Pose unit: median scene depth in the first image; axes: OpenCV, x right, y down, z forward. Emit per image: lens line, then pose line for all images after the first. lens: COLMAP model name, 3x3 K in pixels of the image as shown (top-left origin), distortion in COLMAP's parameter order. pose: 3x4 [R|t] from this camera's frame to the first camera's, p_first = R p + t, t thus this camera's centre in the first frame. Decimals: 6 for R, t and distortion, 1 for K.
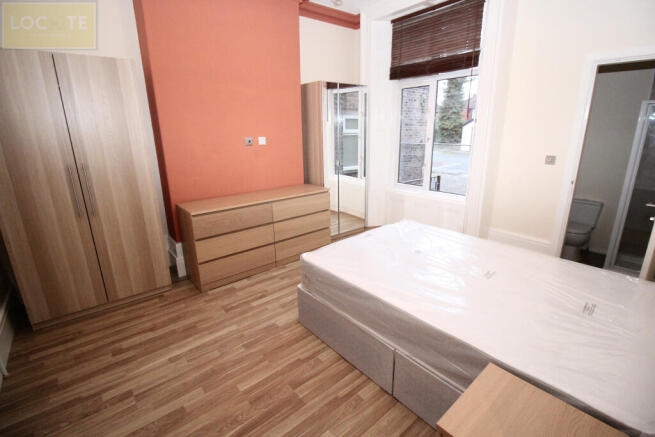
lens RADIAL K [[307.5, 0, 331.7], [0, 307.5, 213.3], [0, 0, 1]] dist [-0.012195, -0.001083]
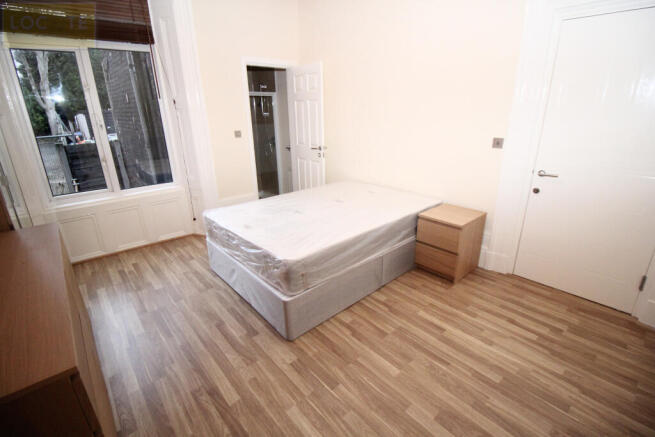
lens RADIAL K [[307.5, 0, 330.0], [0, 307.5, 218.9], [0, 0, 1]] dist [-0.012195, -0.001083]
pose [[-0.024673, -0.328792, 0.944080, -0.965953], [0.290878, 0.901147, 0.321442, -0.224145], [-0.956442, 0.282543, 0.073404, 0.912483]]
